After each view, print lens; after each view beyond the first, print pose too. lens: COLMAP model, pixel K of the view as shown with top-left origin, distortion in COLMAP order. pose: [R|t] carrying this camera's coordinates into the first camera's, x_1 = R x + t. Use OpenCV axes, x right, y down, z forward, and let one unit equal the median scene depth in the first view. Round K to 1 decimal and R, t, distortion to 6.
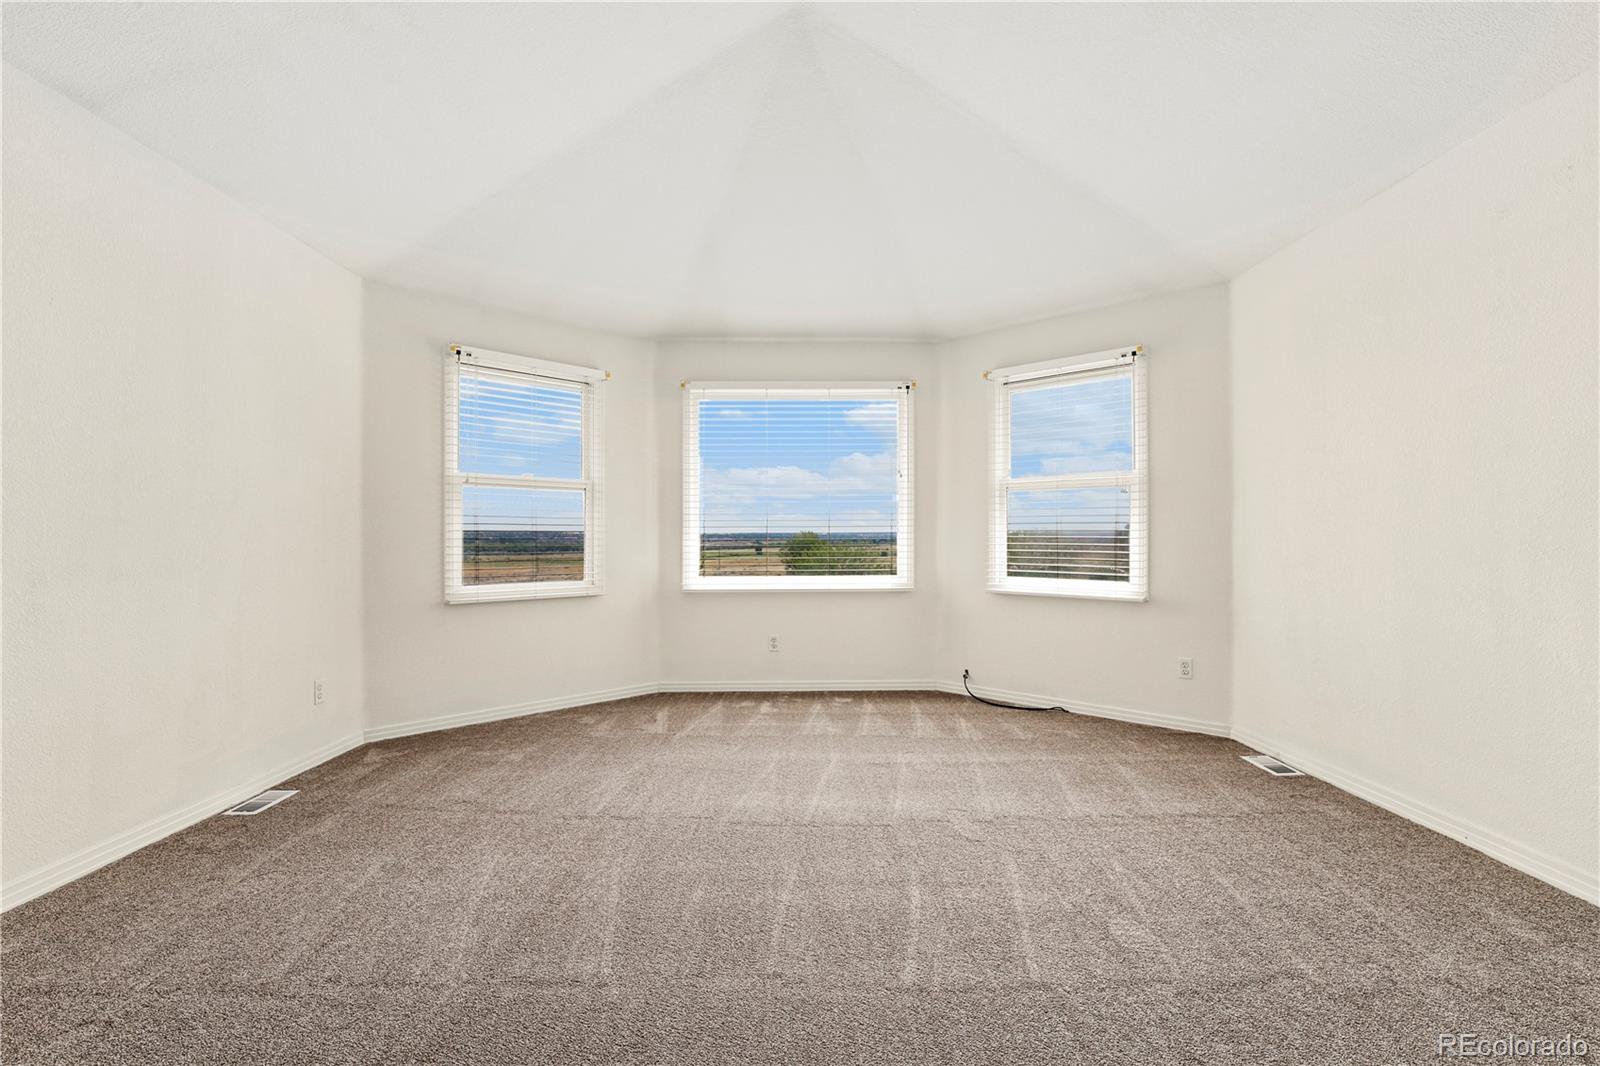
lens RADIAL K [[752.7, 0, 800.0], [0, 752.7, 533.0], [0, 0, 1]] dist [-0.017464, -0.000470]
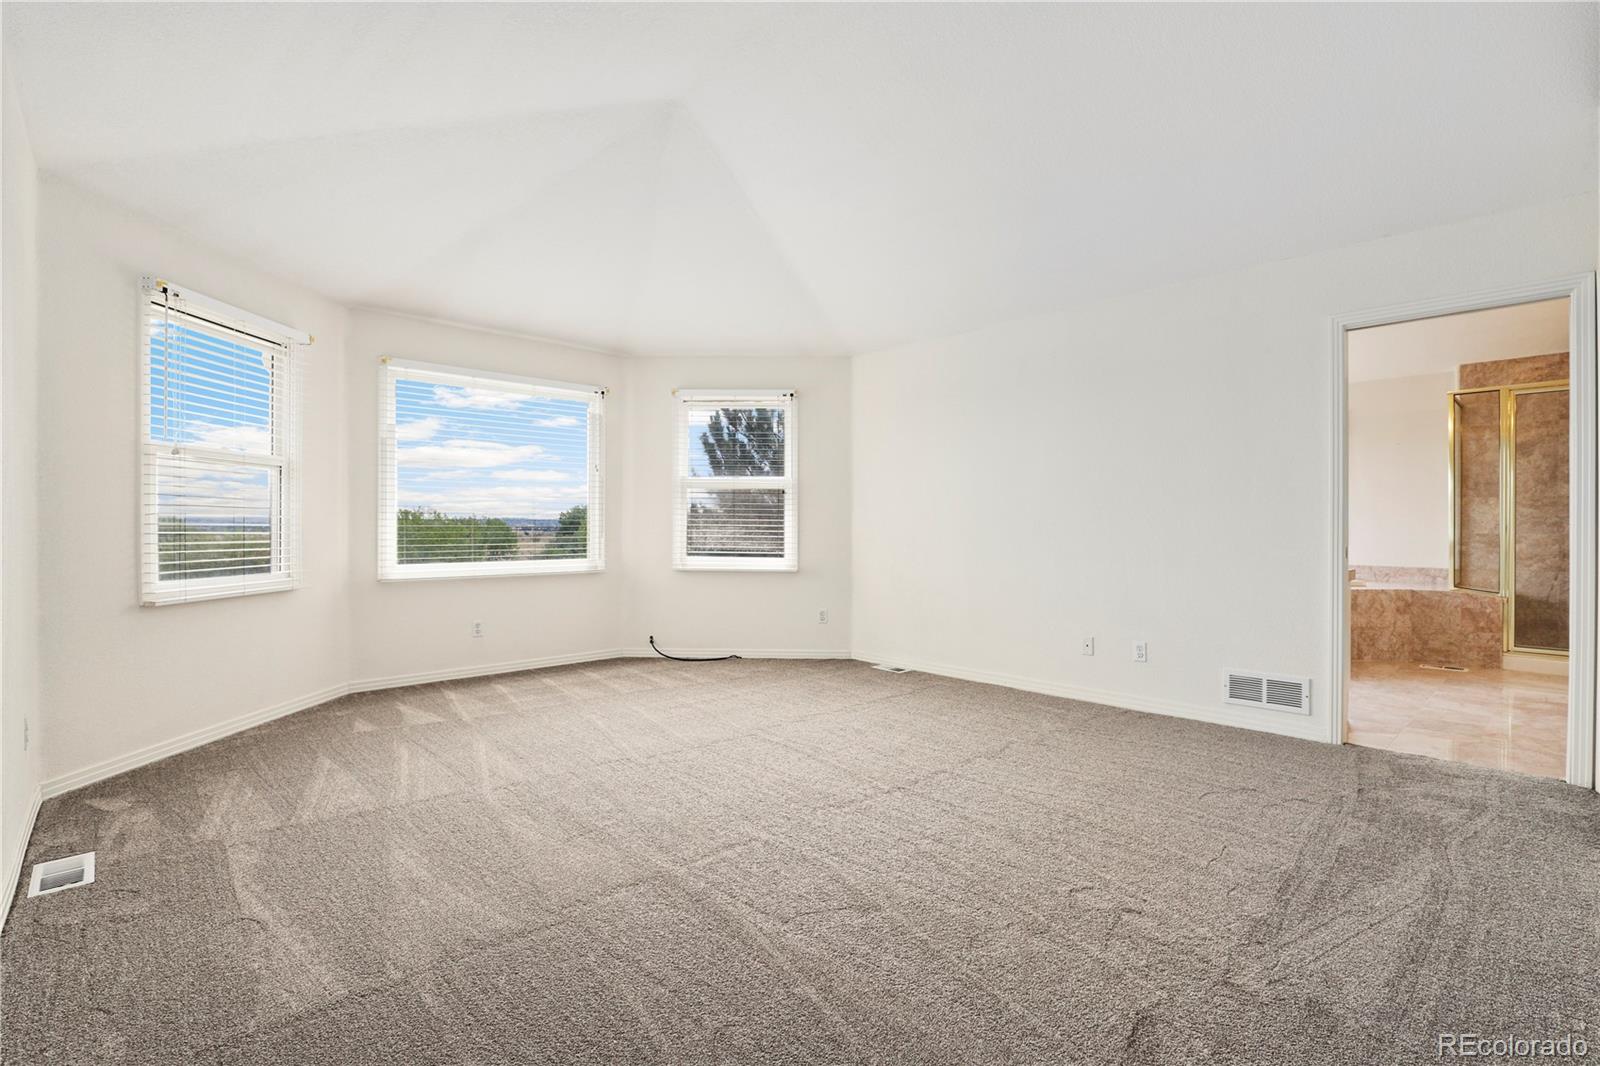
lens RADIAL K [[741.0, 0, 803.8], [0, 741.0, 520.2], [0, 0, 1]] dist [-0.003735, -0.000561]
pose [[0.736449, 0.010253, 0.676415, -0.446586], [-0.010530, 0.999938, -0.003692, -0.000311], [-0.676411, -0.004404, 0.736511, -0.036071]]
